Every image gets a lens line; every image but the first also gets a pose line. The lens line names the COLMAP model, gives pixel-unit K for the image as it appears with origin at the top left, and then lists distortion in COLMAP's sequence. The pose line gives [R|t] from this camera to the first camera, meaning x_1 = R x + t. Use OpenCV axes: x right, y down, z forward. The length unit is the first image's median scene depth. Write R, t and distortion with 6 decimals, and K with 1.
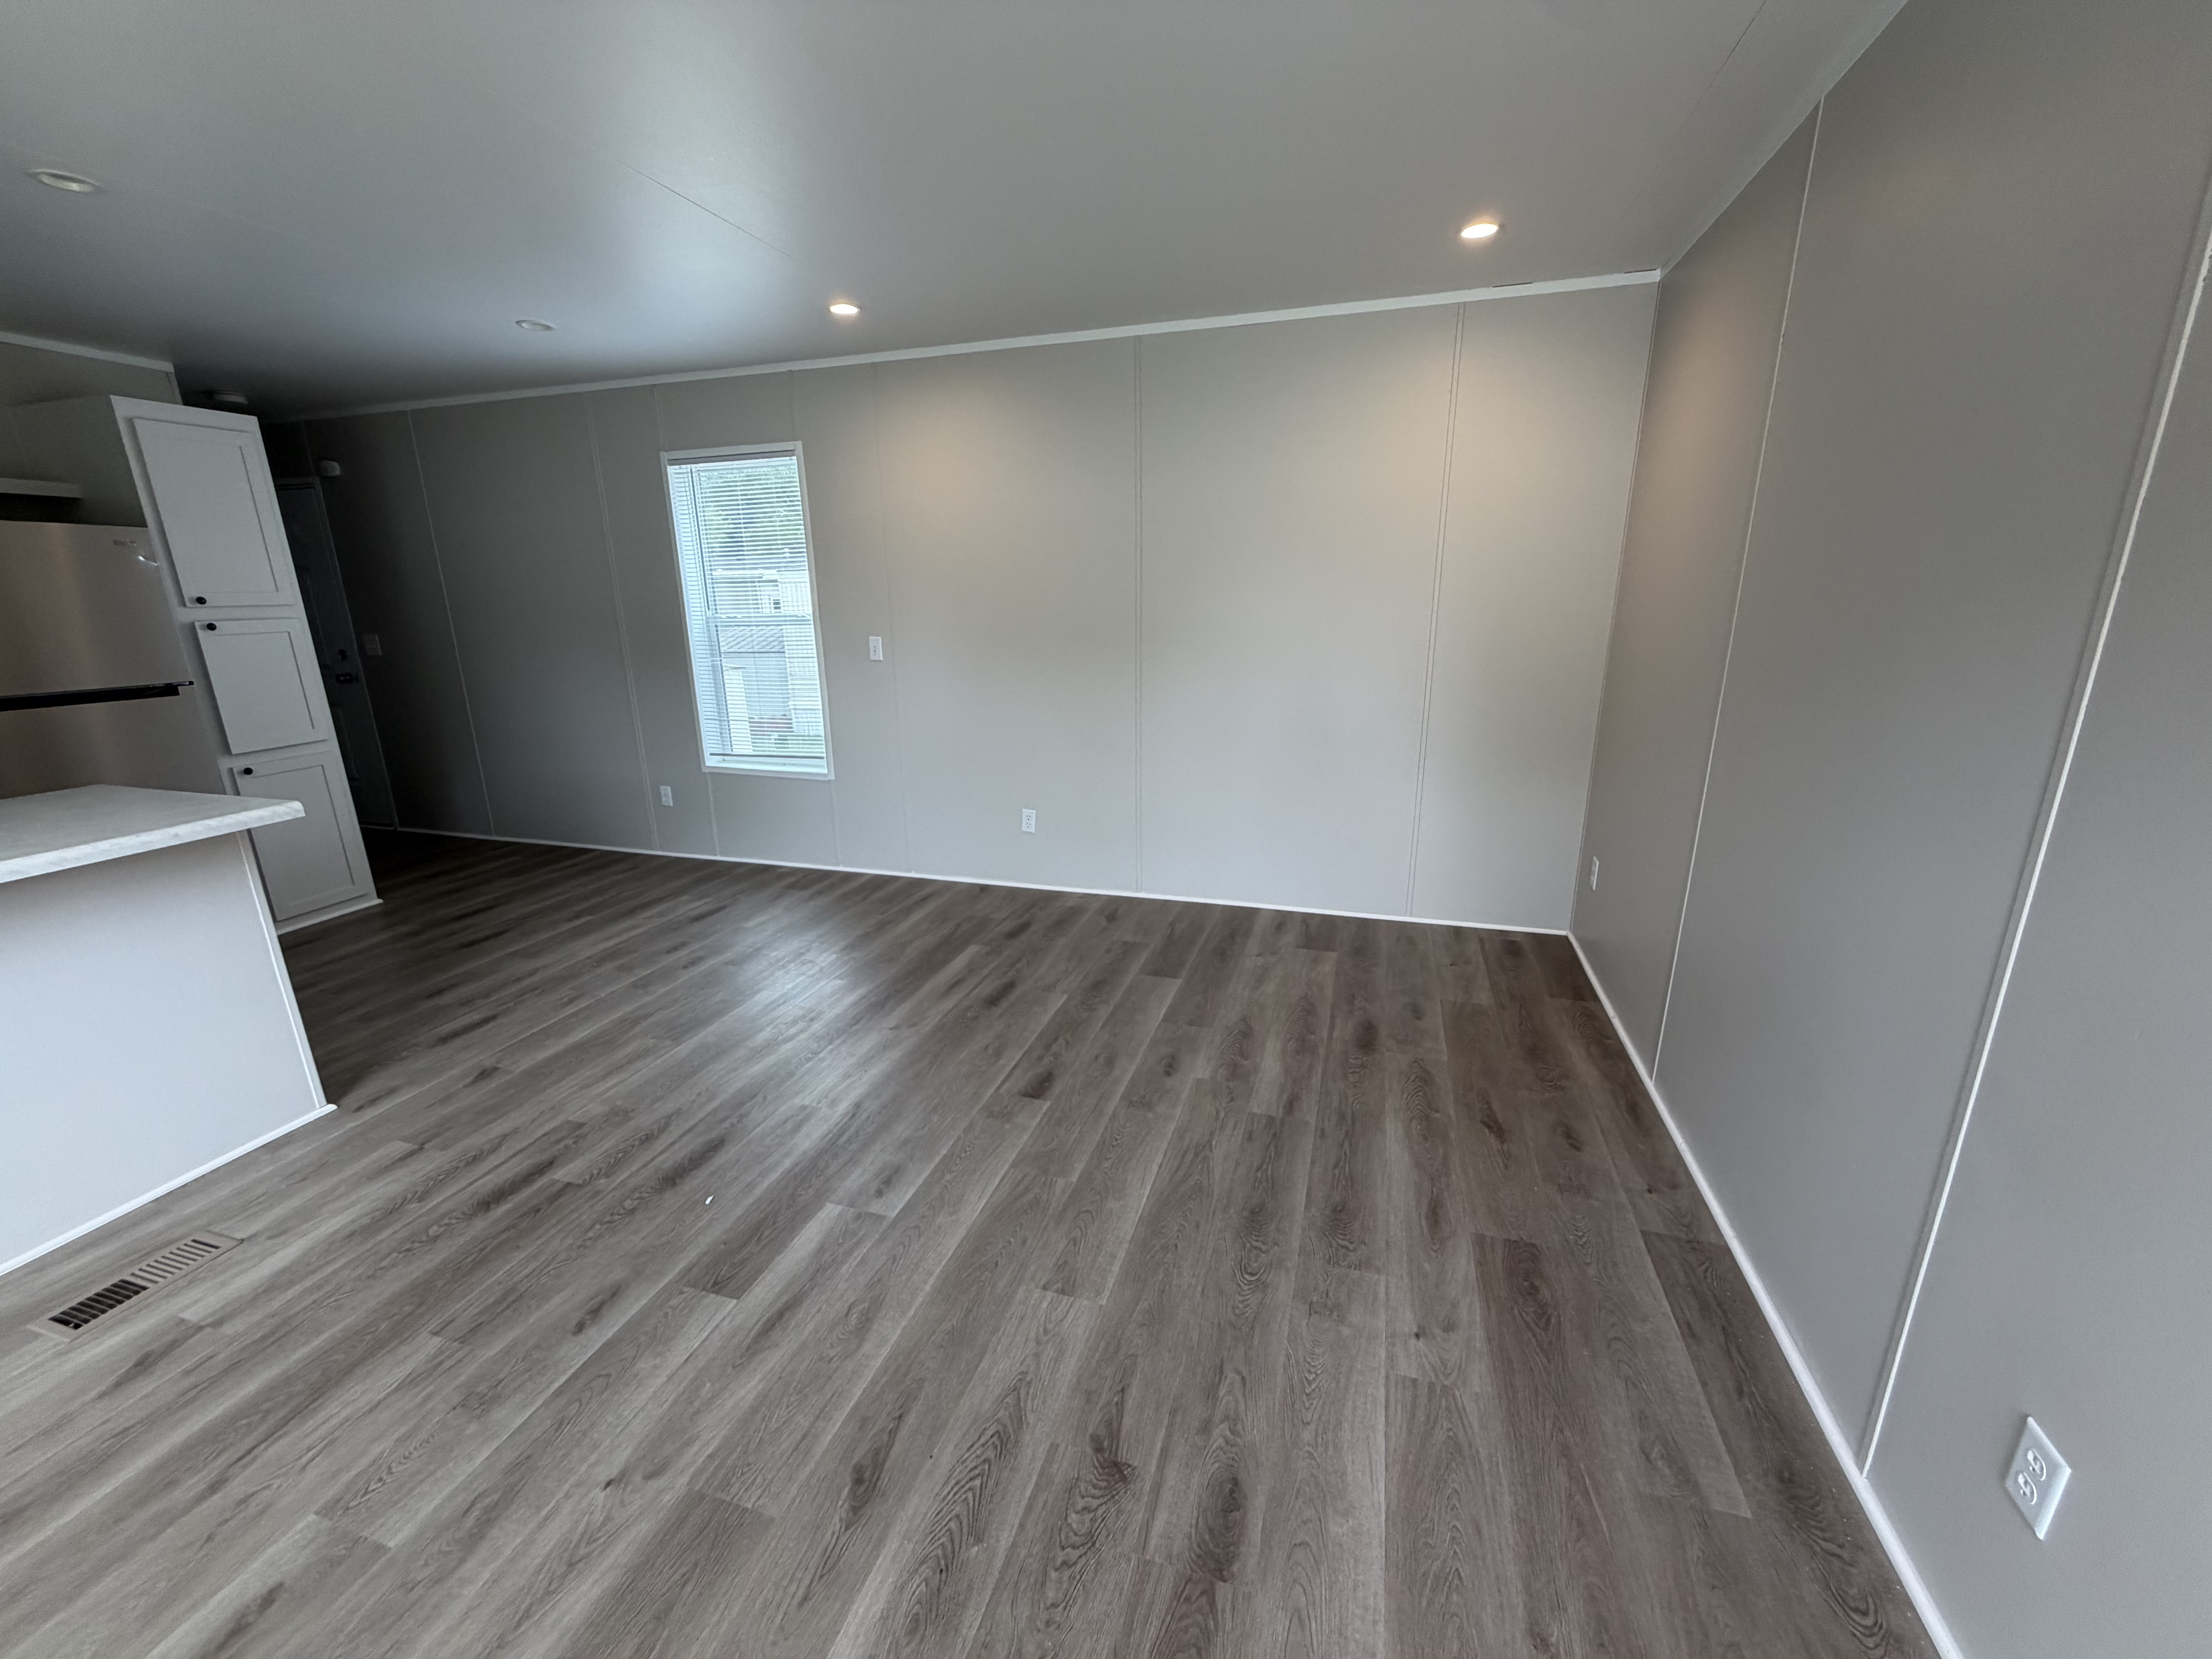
lens RADIAL K [[887.8, 0, 1106.0], [0, 887.8, 829.5], [0, 0, 1]] dist [0.000611, 0.000179]
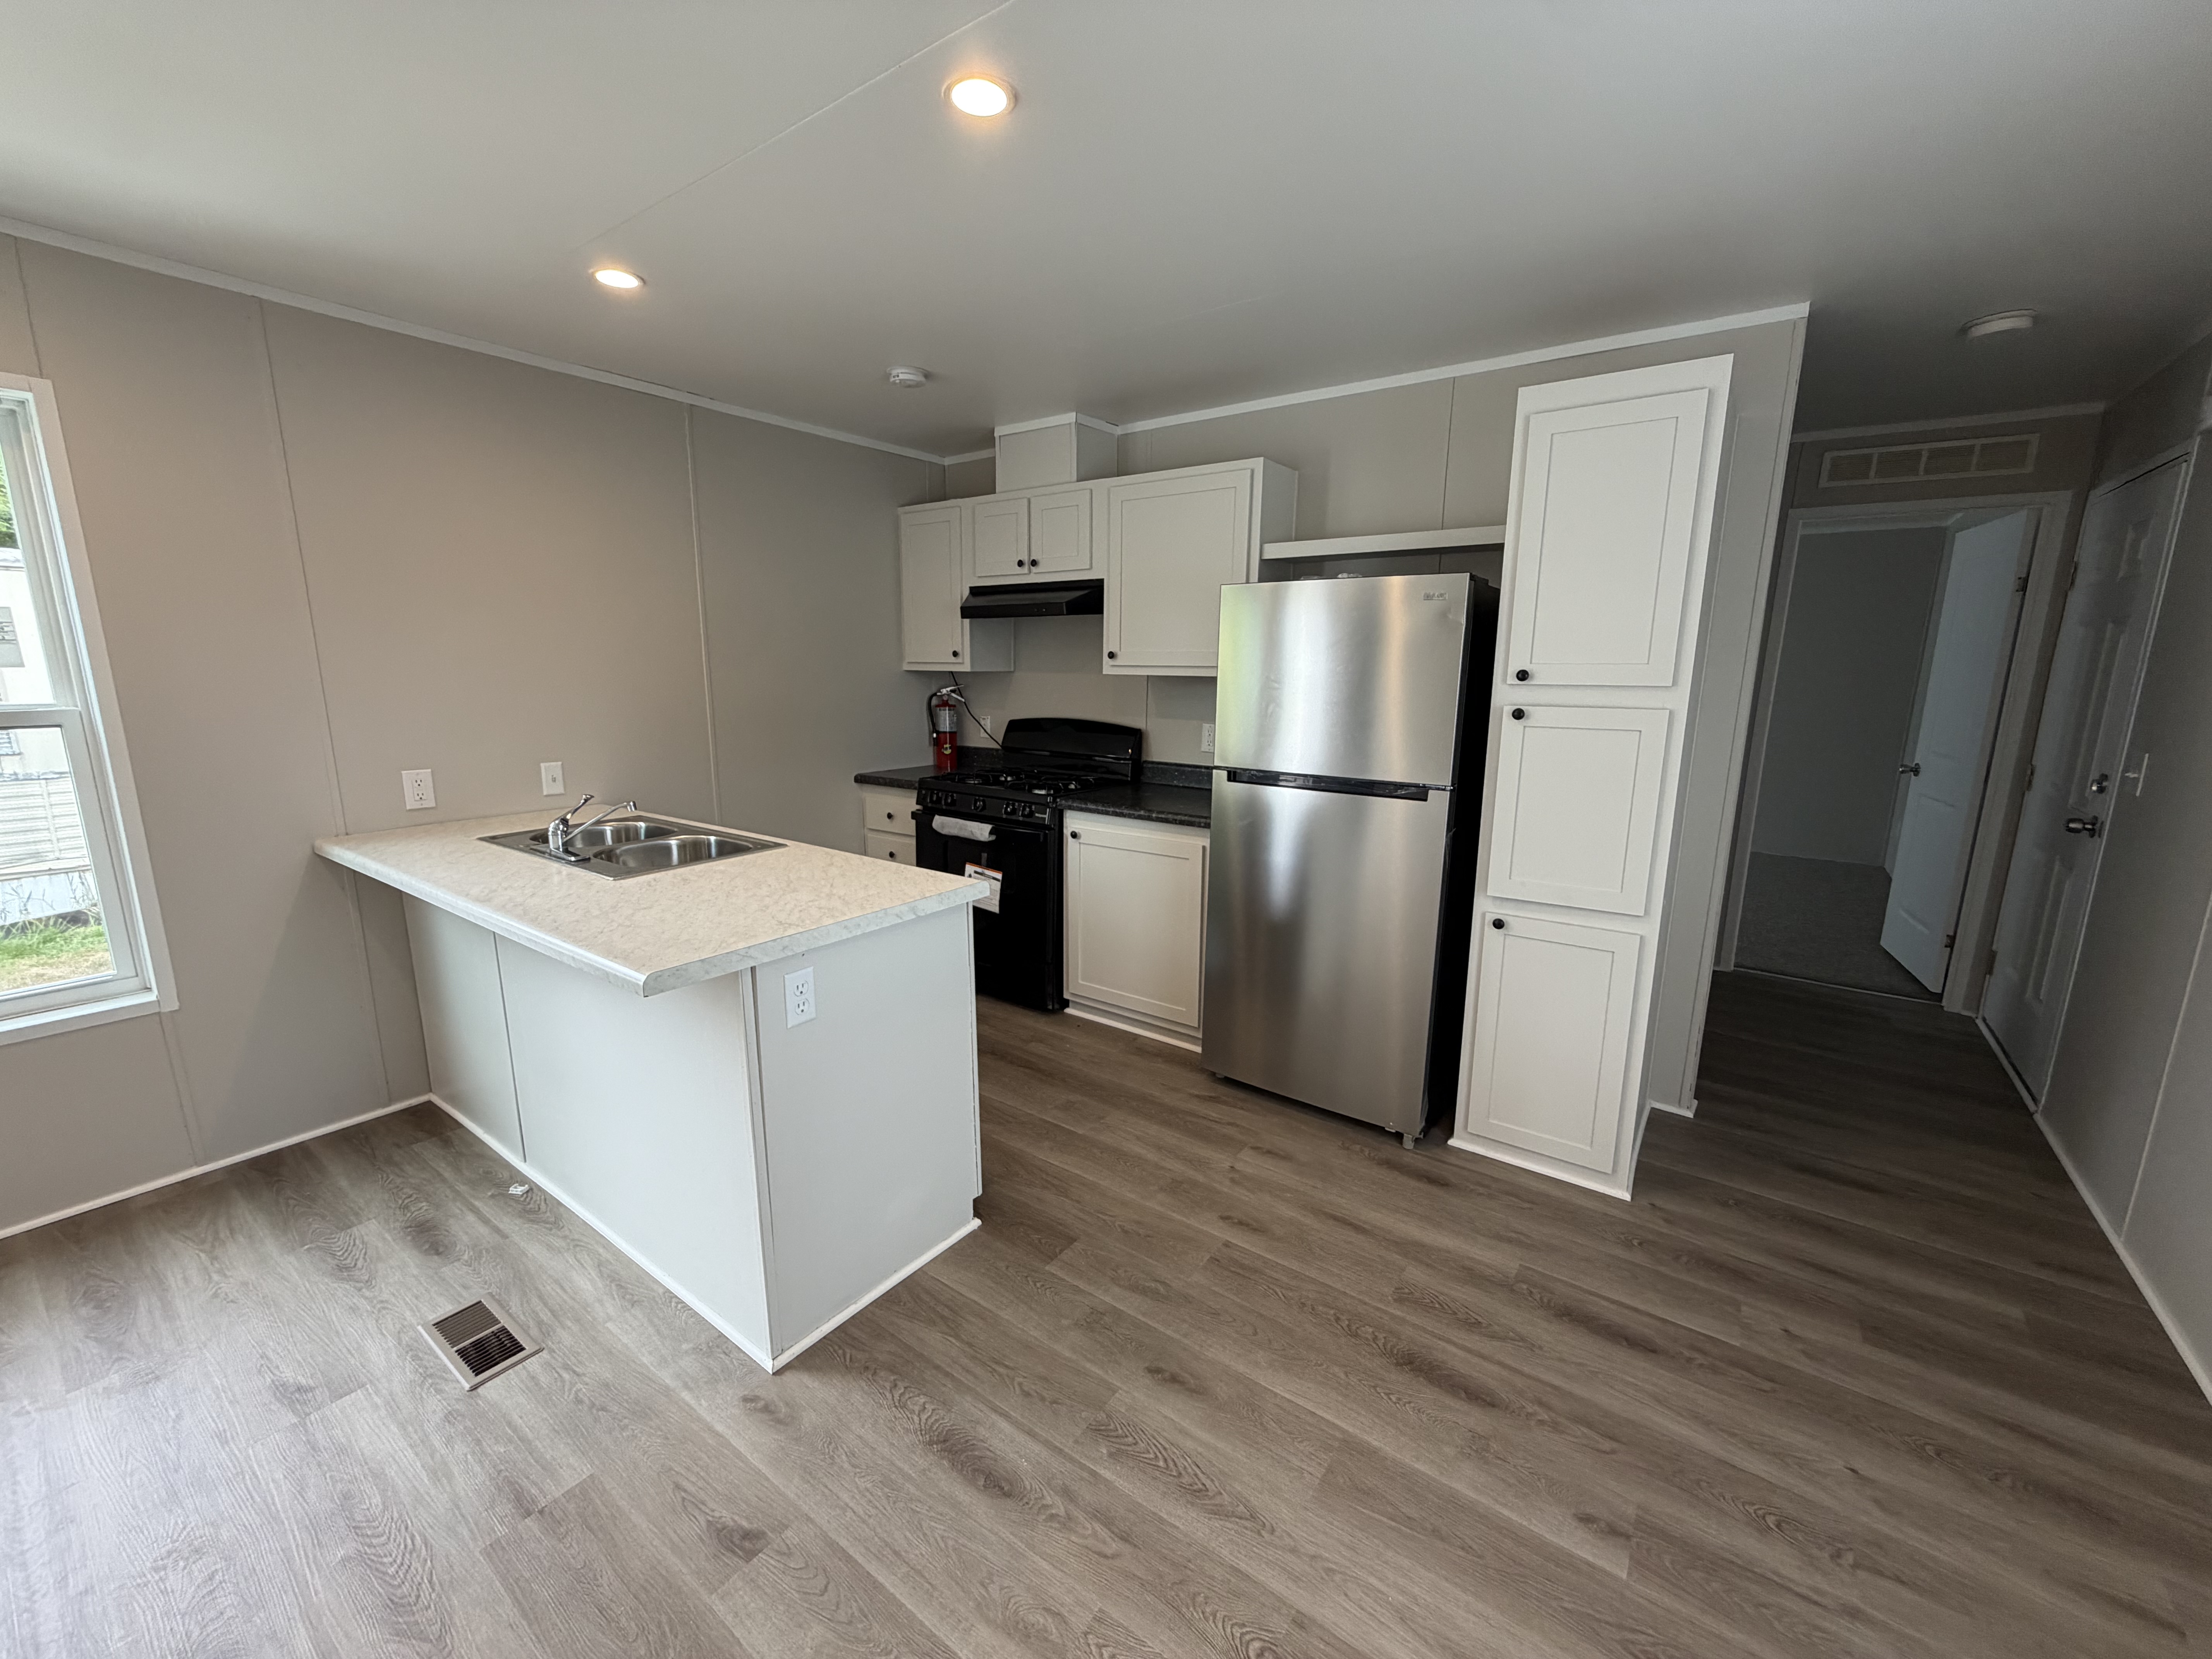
lens RADIAL K [[887.8, 0, 1106.0], [0, 887.8, 829.5], [0, 0, 1]] dist [0.000611, 0.000179]
pose [[-0.327349, 0.192570, -0.925073, -0.272750], [-0.255650, 0.924450, 0.282906, -0.258795], [0.909662, 0.329104, -0.253387, 0.921249]]
